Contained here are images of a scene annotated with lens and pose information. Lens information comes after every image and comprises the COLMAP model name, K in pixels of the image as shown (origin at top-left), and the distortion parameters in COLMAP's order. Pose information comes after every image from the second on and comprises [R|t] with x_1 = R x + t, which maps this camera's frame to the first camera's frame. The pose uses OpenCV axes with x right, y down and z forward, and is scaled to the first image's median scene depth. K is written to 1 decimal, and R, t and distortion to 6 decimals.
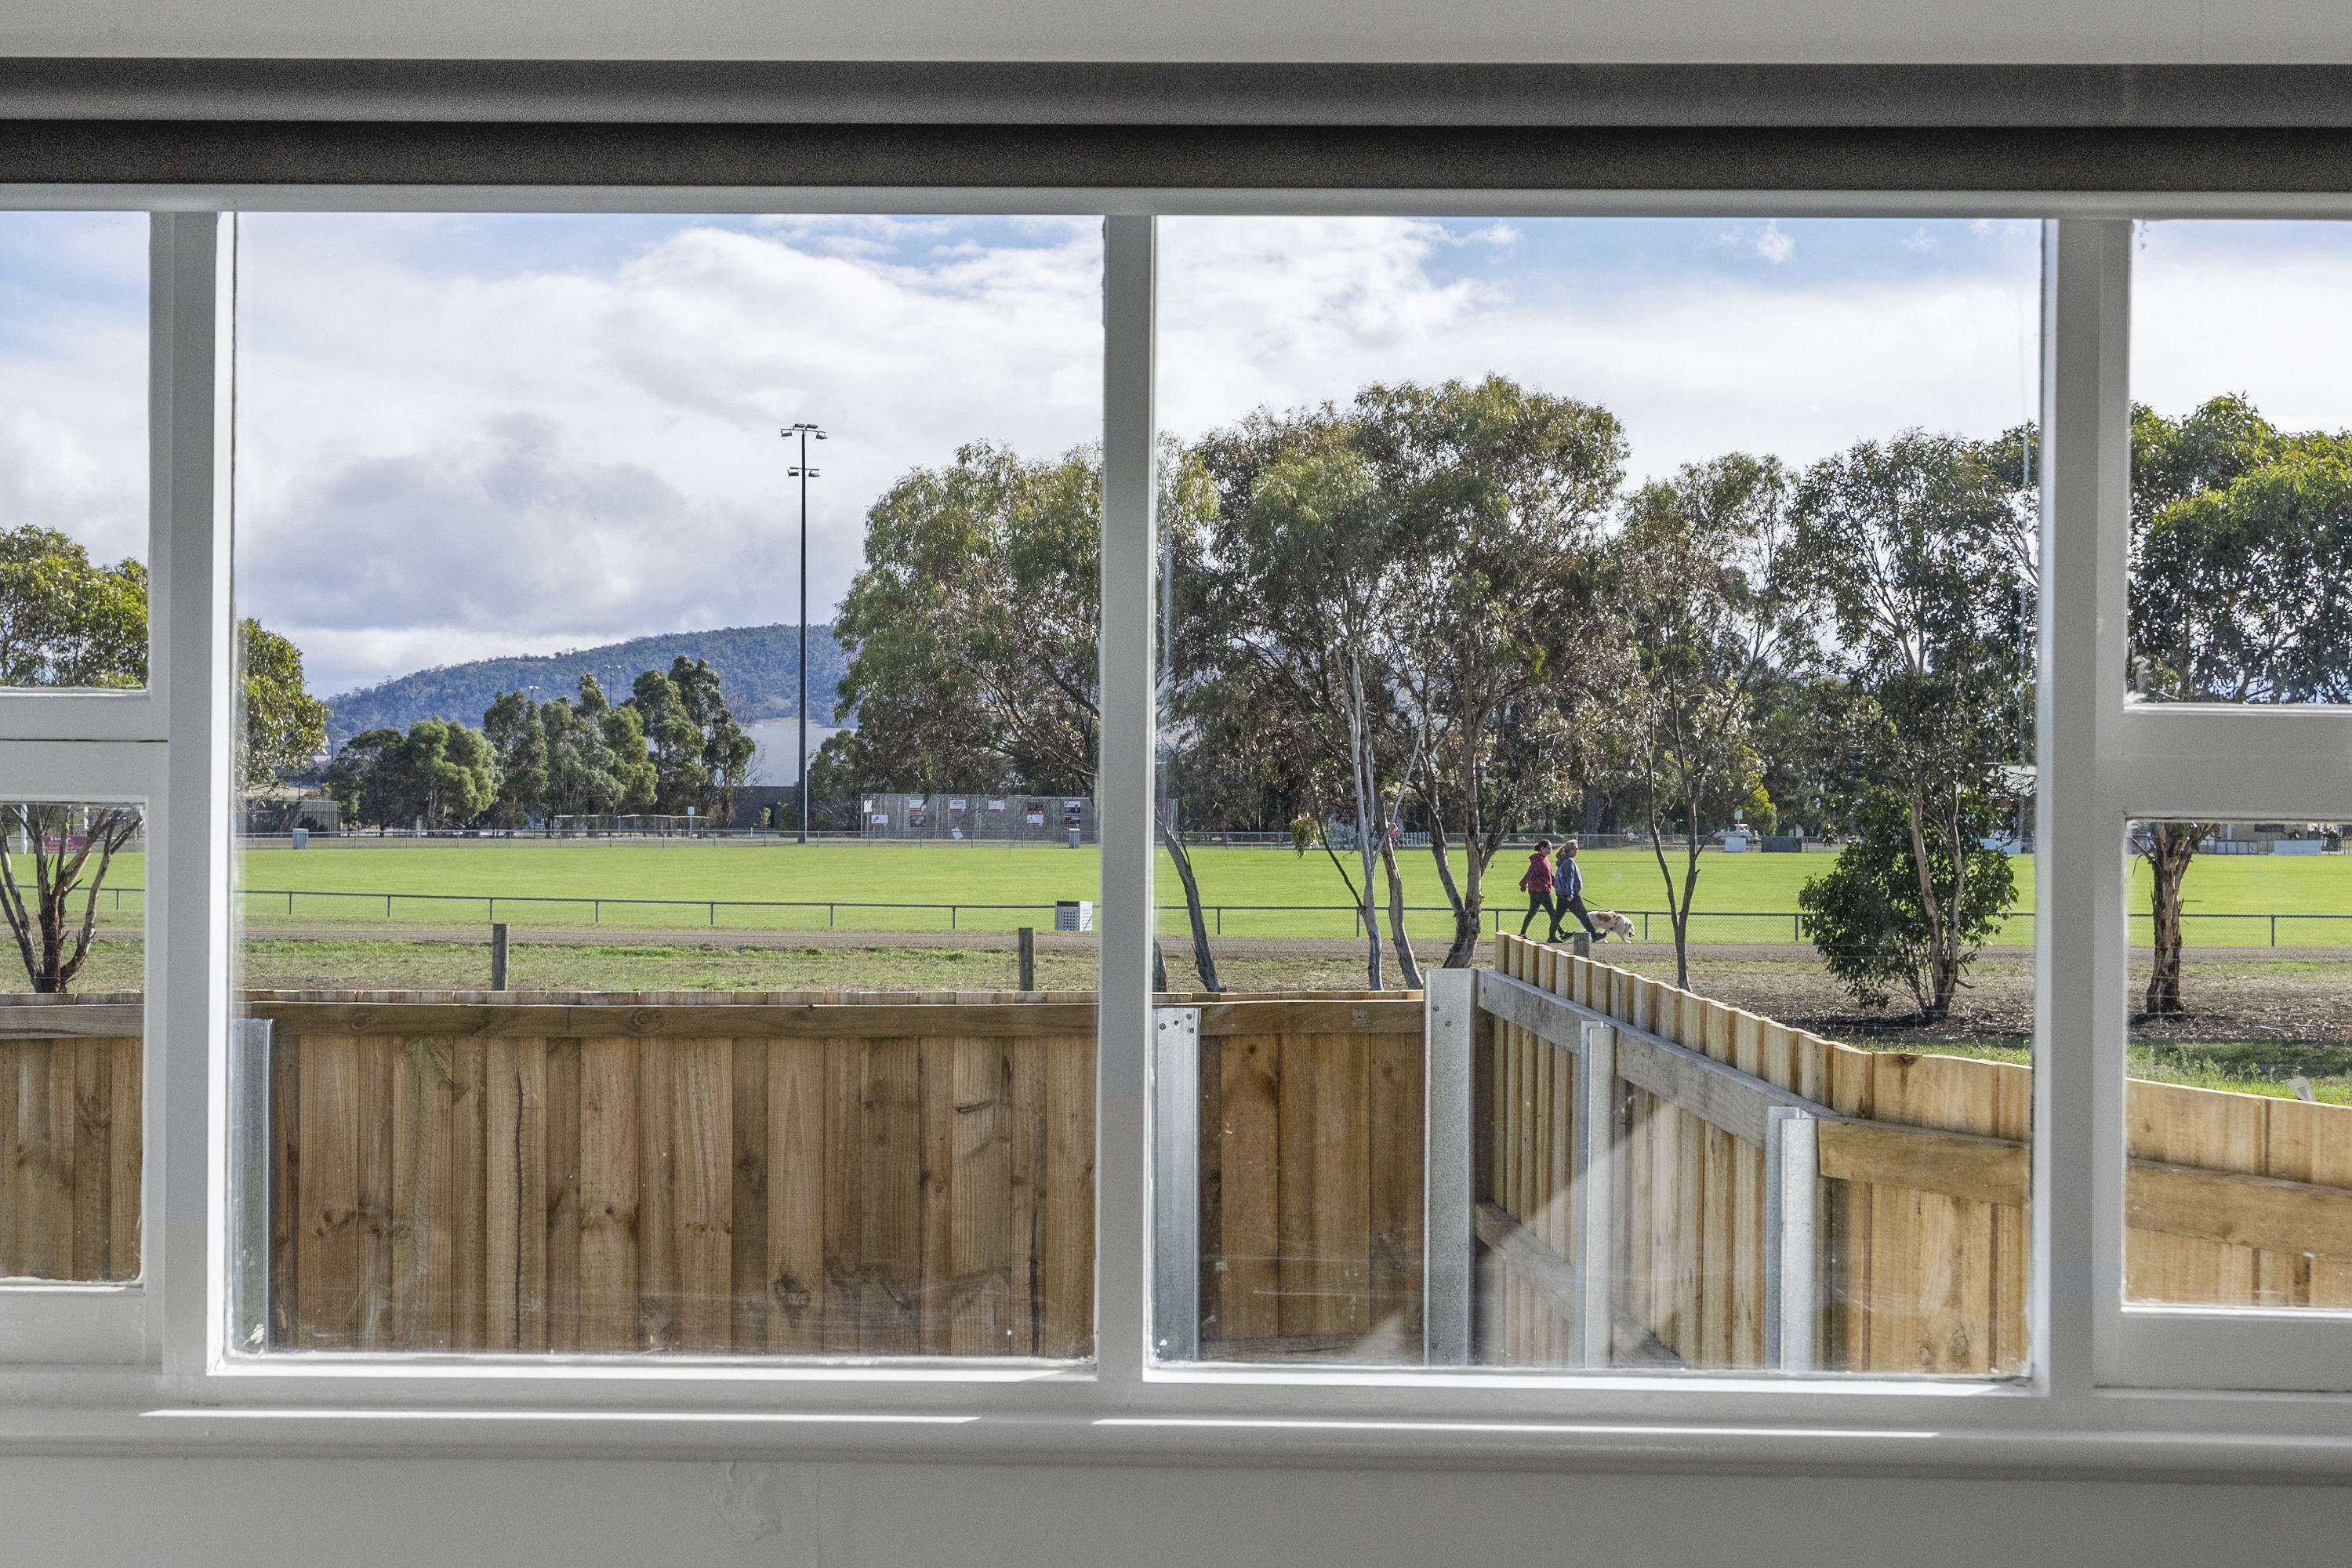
lens RADIAL K [[3373.6, 0, 1176.0], [0, 3373.6, 784.0], [0, 0, 1]] dist [-0.155709, -0.017358]
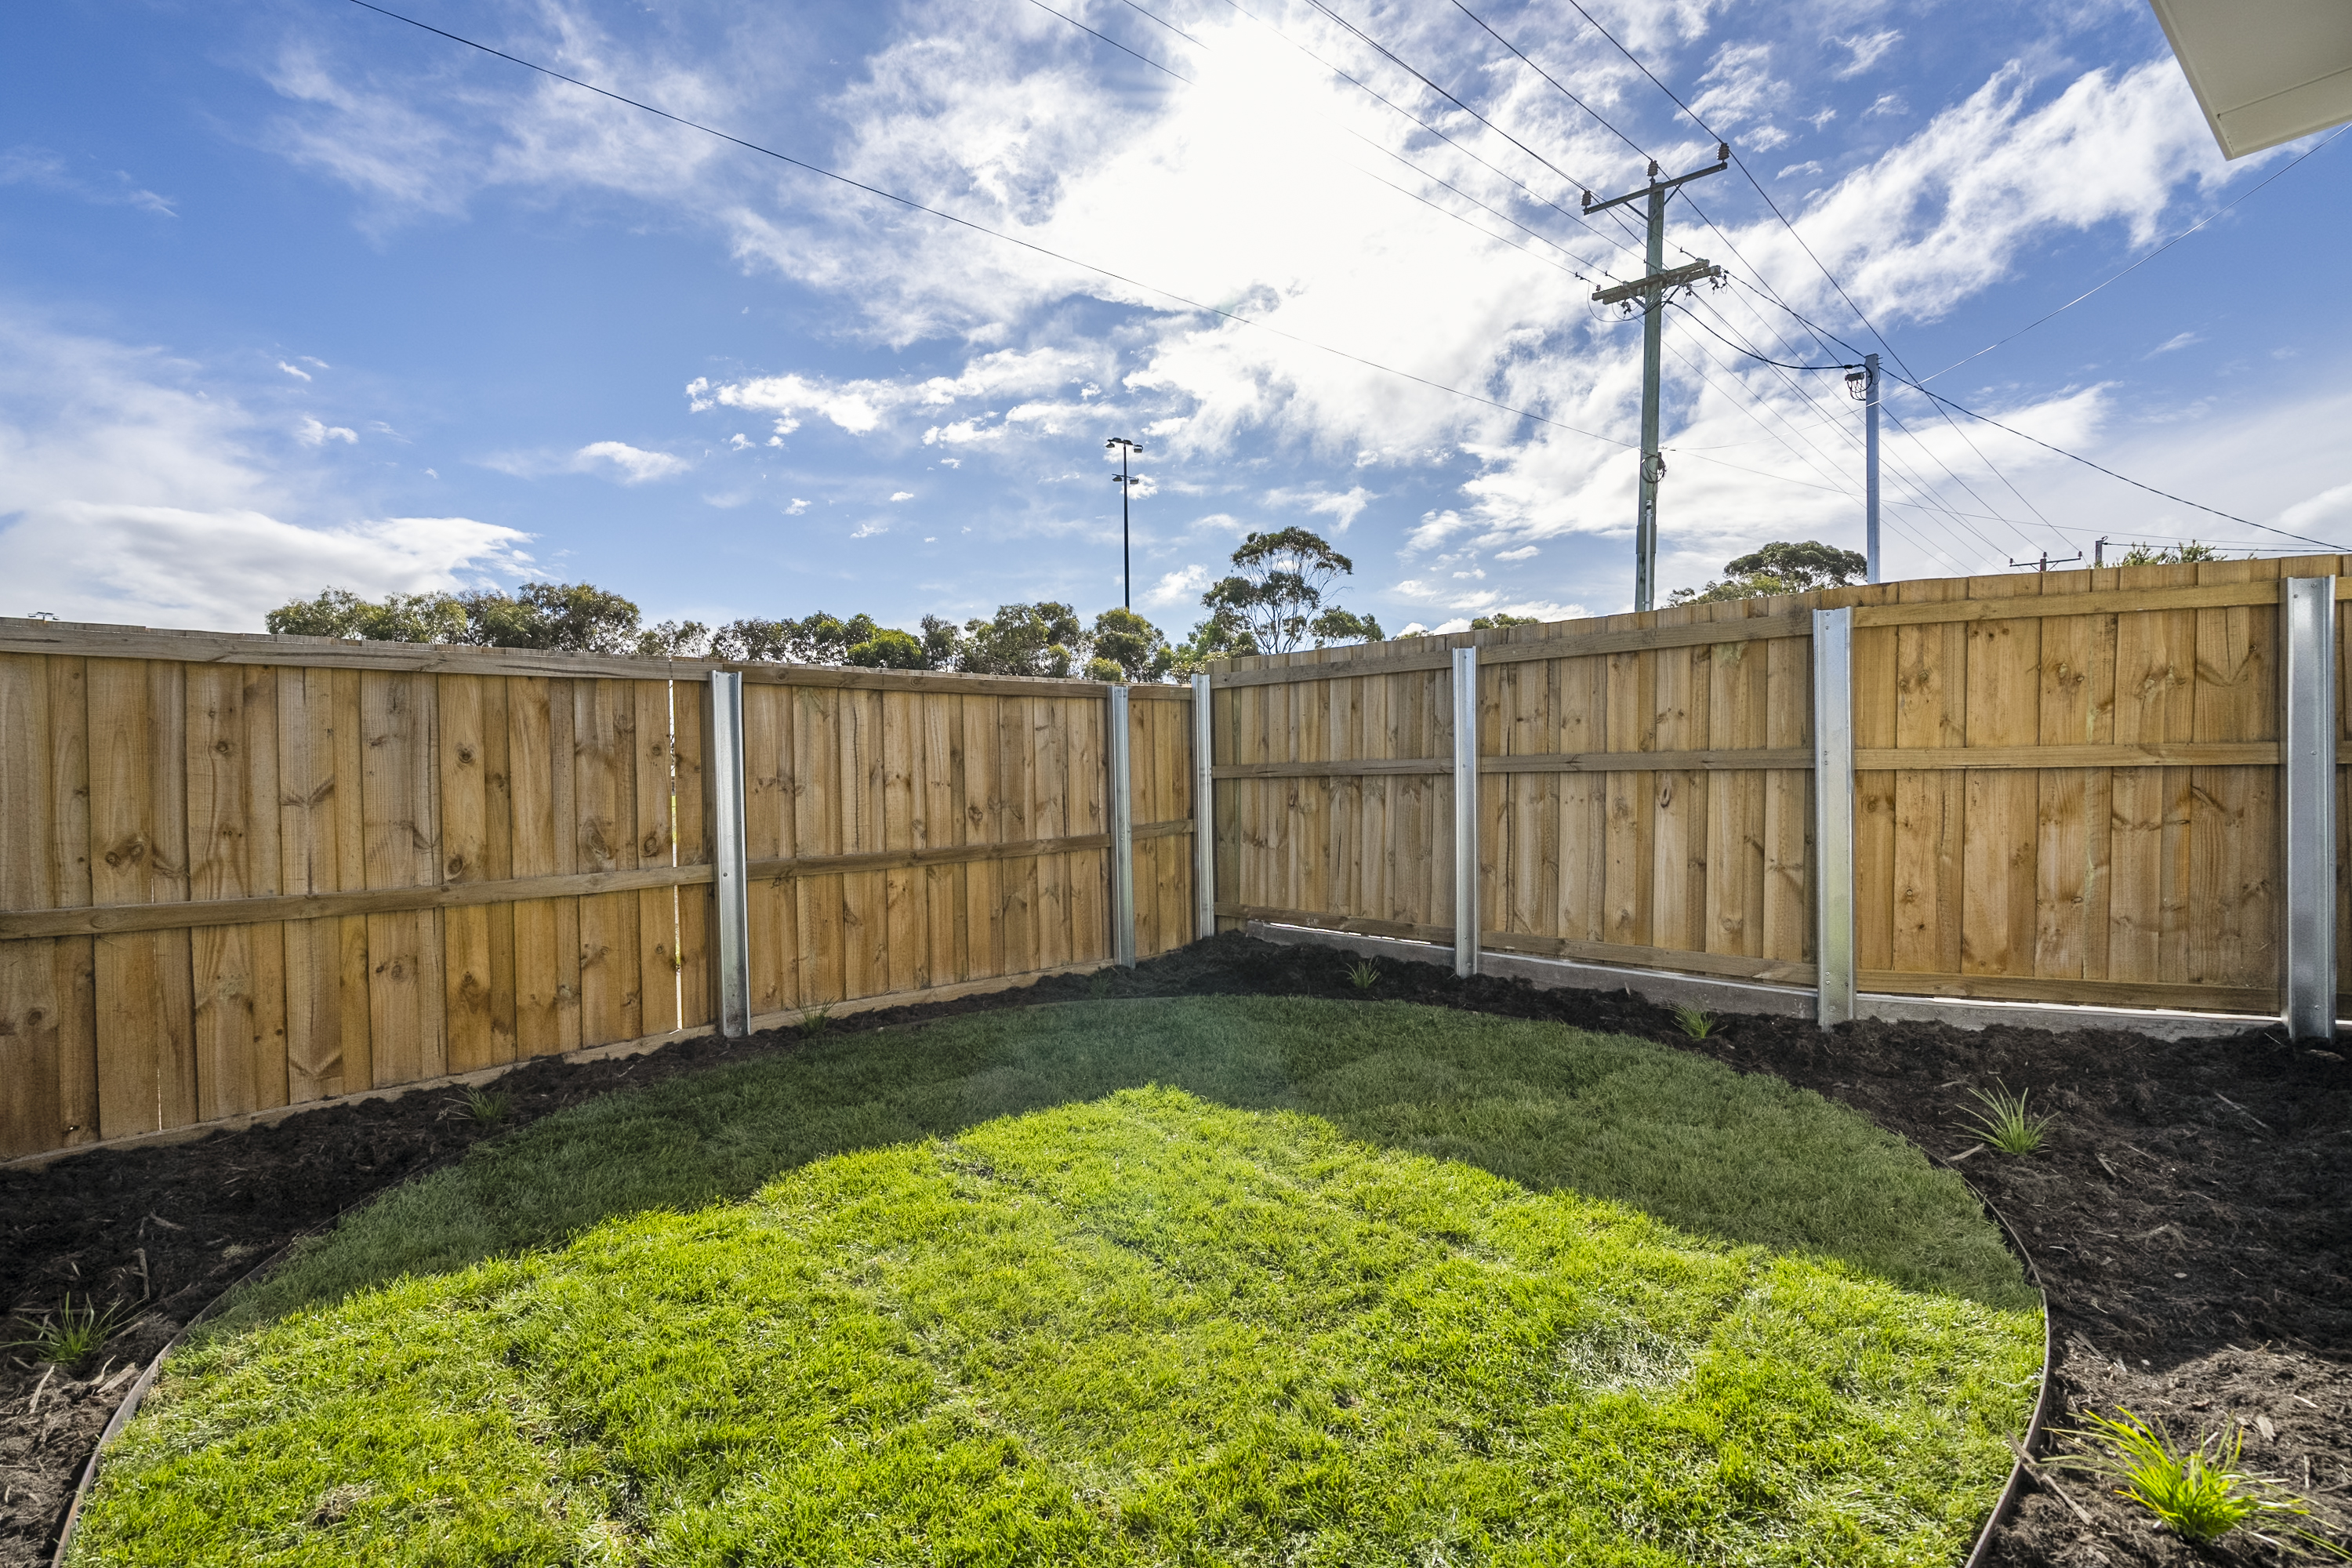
lens RADIAL K [[1069.4, 0, 1176.0], [0, 1069.4, 784.0], [0, 0, 1]] dist [-0.001167, 0.000502]
pose [[0.746011, -0.020860, 0.665607, -0.116582], [0.018586, 0.999772, 0.010502, 0.031363], [-0.665674, 0.004537, 0.746228, 0.097530]]
